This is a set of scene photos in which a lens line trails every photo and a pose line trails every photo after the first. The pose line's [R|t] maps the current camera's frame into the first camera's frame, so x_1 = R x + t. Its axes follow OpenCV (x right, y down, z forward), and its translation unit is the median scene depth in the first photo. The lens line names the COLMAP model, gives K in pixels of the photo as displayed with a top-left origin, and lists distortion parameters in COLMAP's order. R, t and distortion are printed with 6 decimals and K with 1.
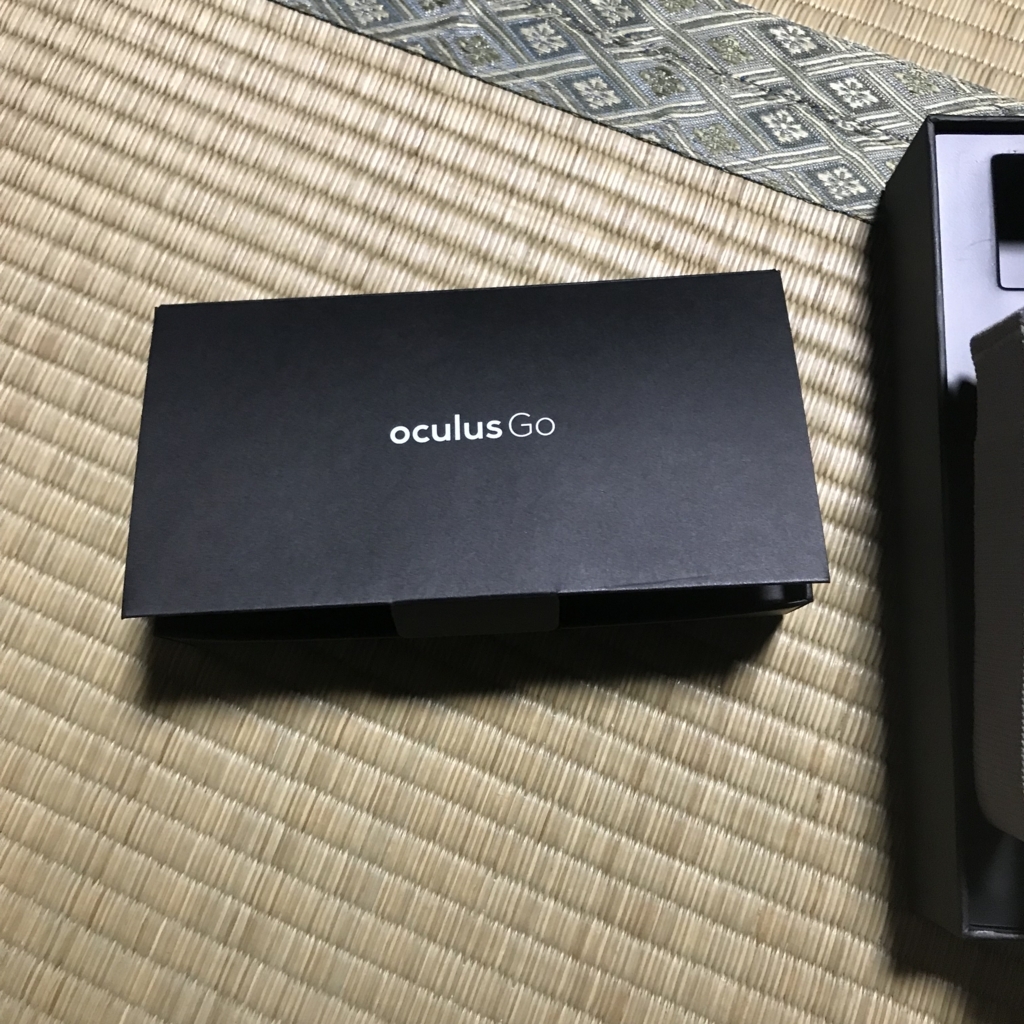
lens RADIAL K [[1348.5, 0, 512.0], [0, 1348.5, 512.0], [0, 0, 1]] dist [-0.016321, 0.057678]
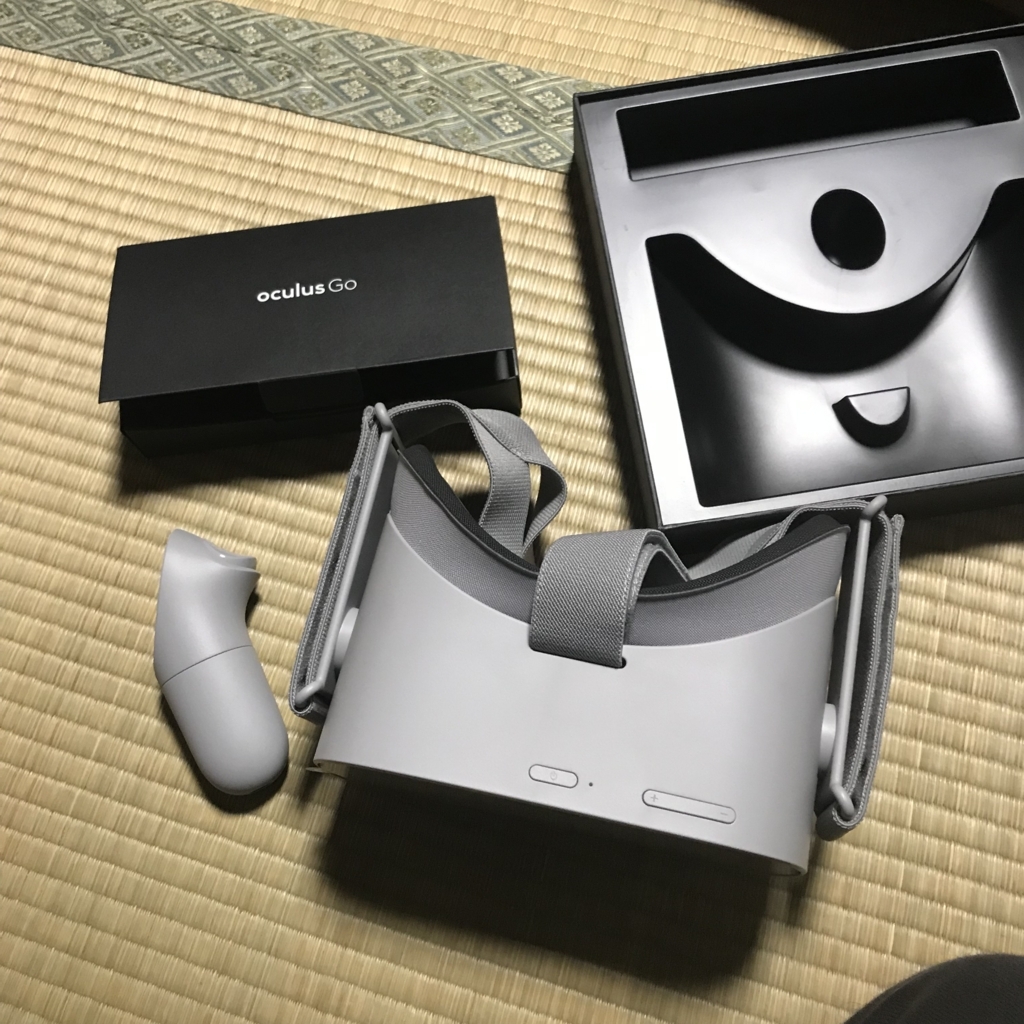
lens RADIAL K [[1348.5, 0, 512.0], [0, 1348.5, 512.0], [0, 0, 1]] dist [-0.016321, 0.057678]
pose [[0.995128, -0.098553, 0.002796, 0.155274], [0.097905, 0.984437, -0.145938, 0.386753], [0.011630, 0.145501, 0.989290, -0.489607]]
